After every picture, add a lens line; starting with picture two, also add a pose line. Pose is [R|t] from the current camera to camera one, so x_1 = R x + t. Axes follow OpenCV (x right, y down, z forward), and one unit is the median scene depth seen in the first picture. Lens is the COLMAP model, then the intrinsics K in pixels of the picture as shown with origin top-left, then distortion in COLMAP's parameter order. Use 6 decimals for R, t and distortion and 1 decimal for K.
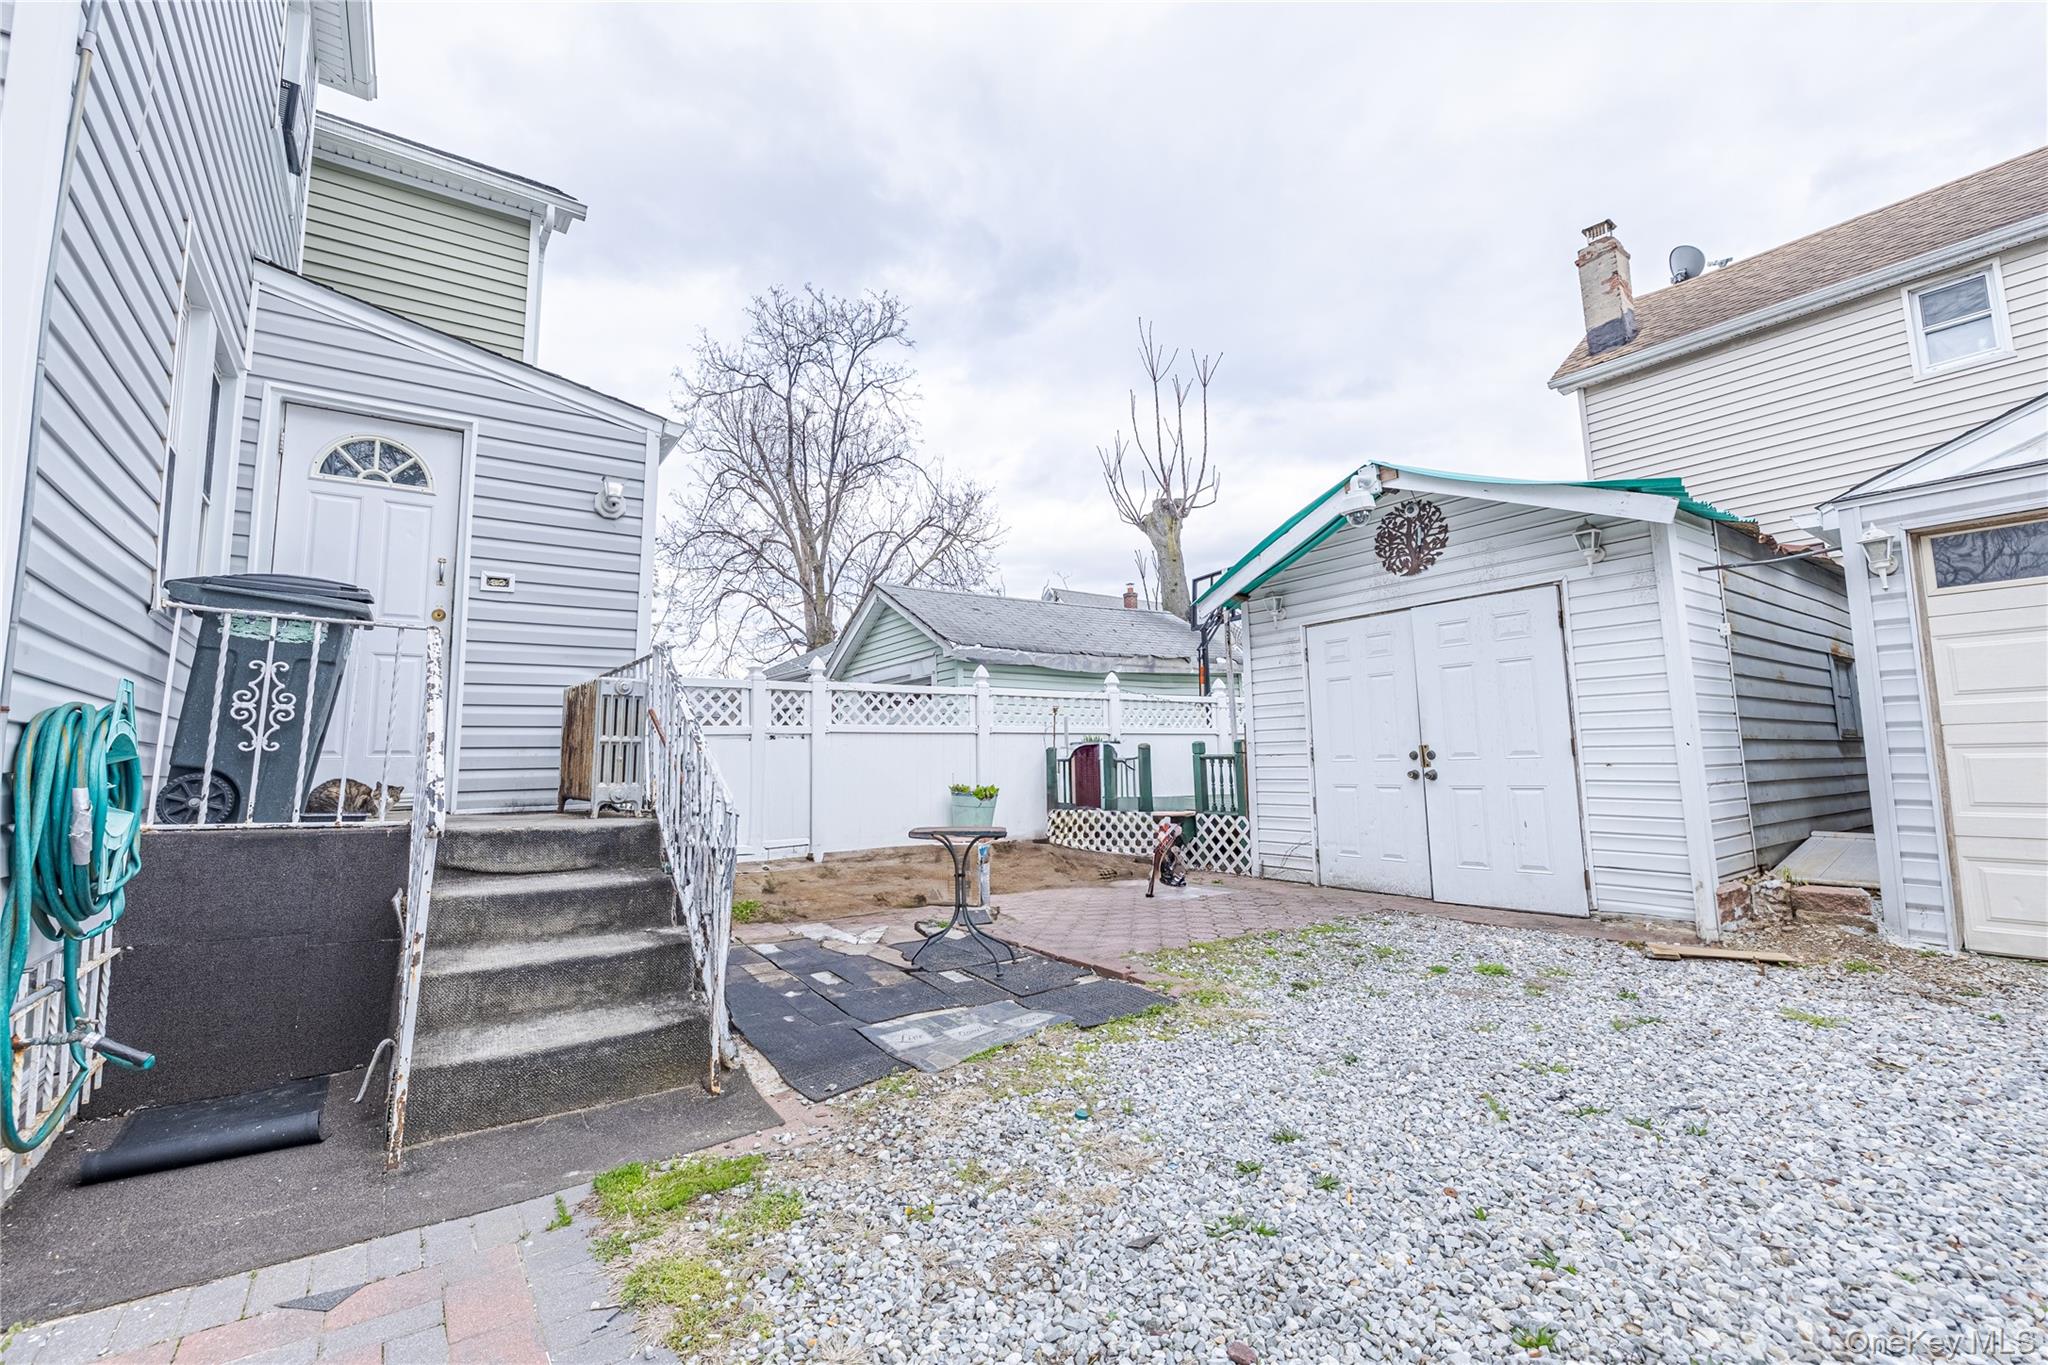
lens RADIAL K [[854.3, 0, 1005.7], [0, 854.3, 668.8], [0, 0, 1]] dist [-0.003896, -0.000304]
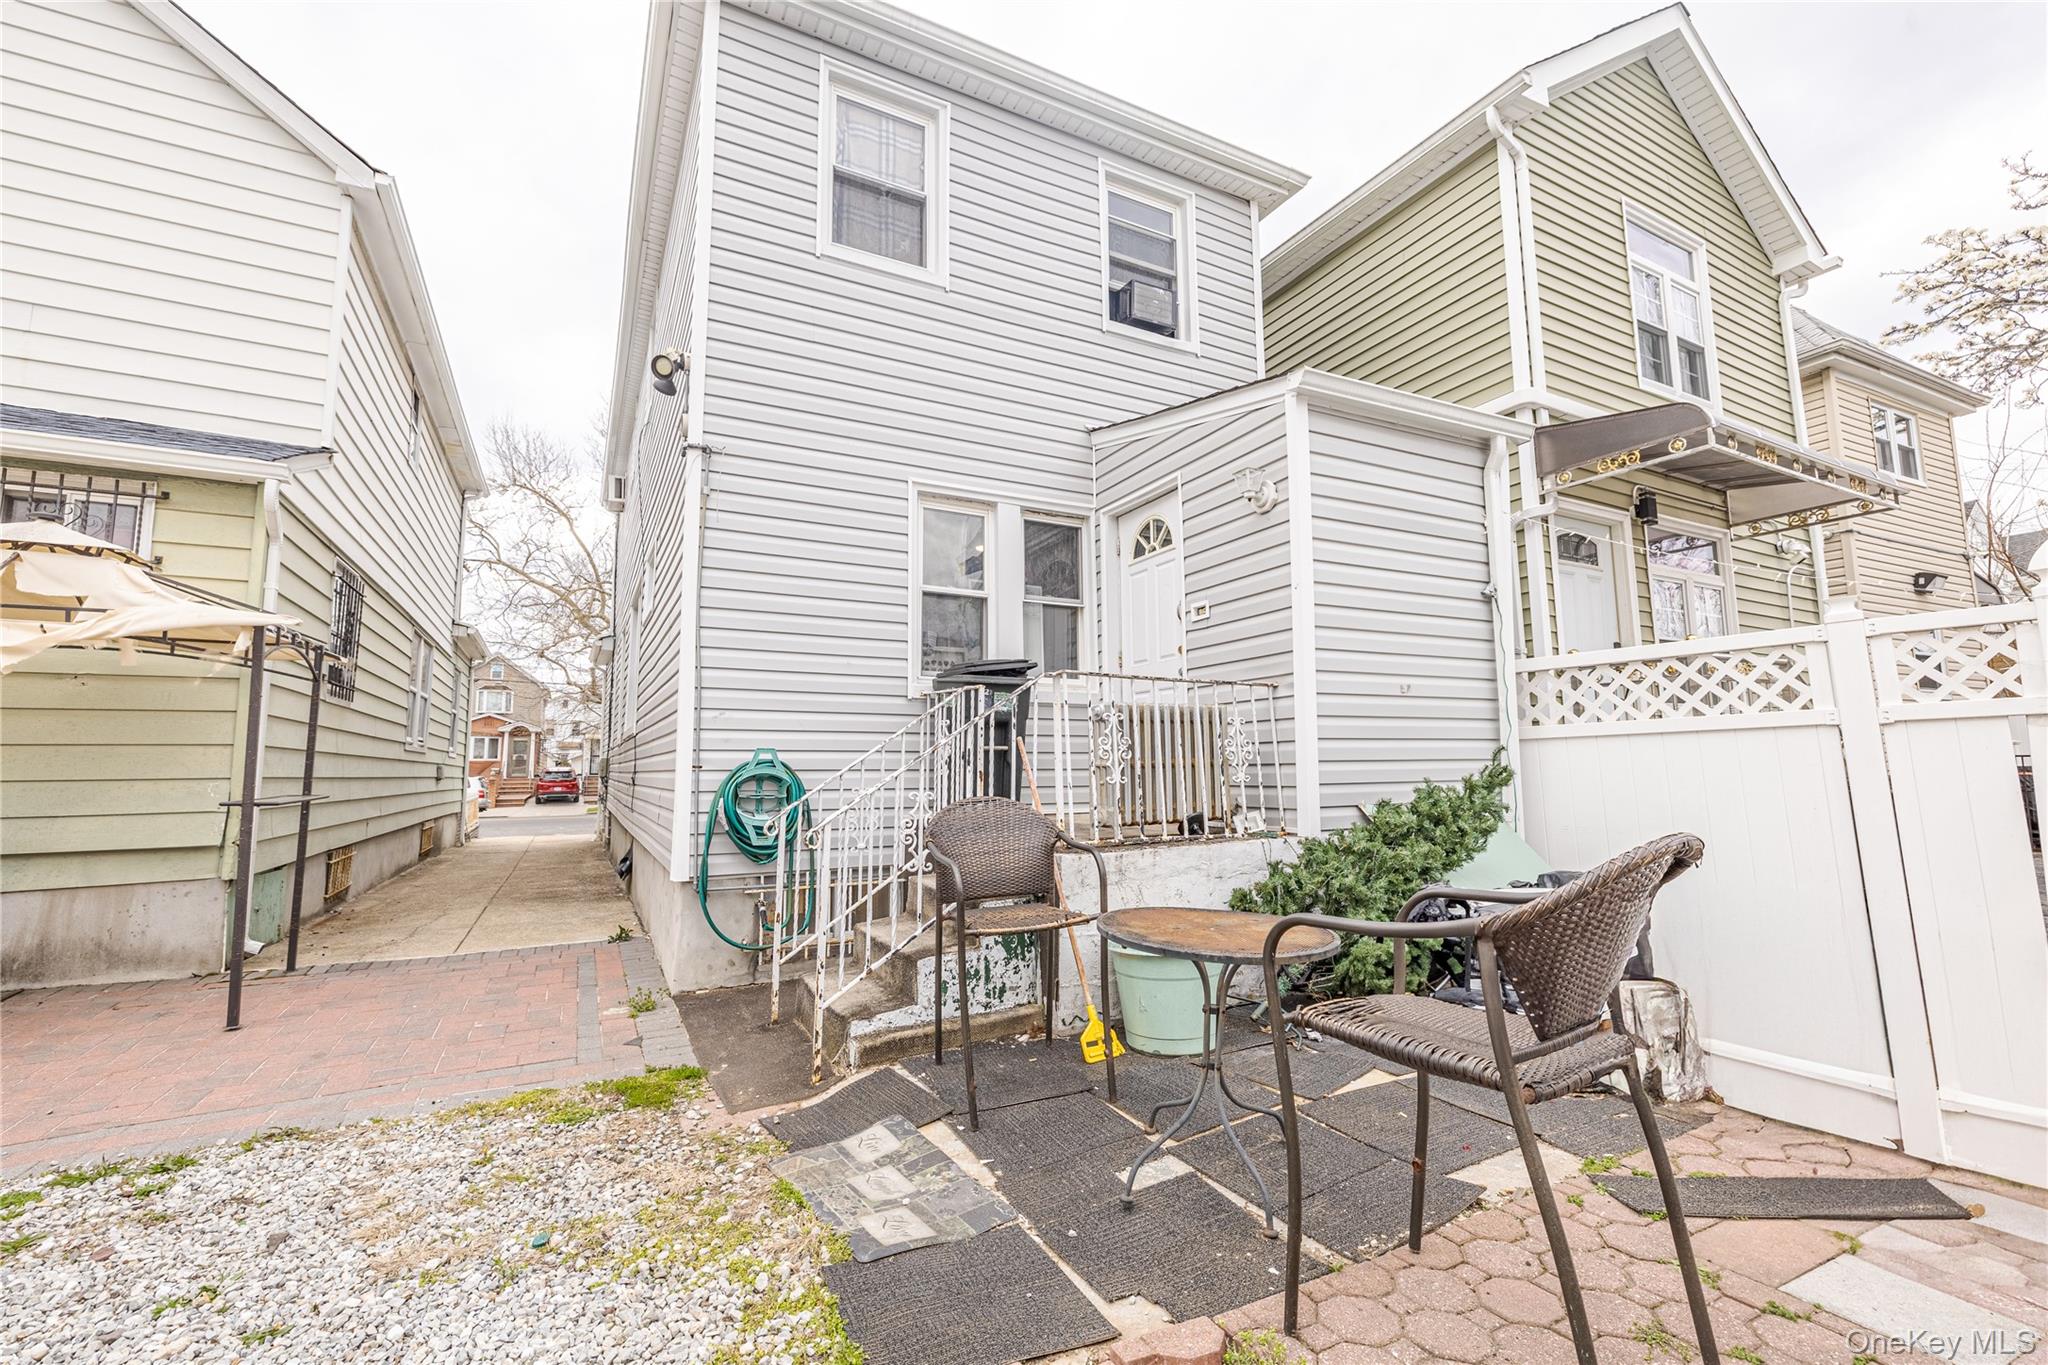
lens RADIAL K [[854.3, 0, 1010.2], [0, 854.3, 675.7], [0, 0, 1]] dist [-0.003896, -0.000304]
pose [[-0.143231, -0.085605, -0.985980, 0.700234], [0.123350, 0.986940, -0.103607, 0.085151], [0.981972, -0.136461, -0.130801, 1.264917]]
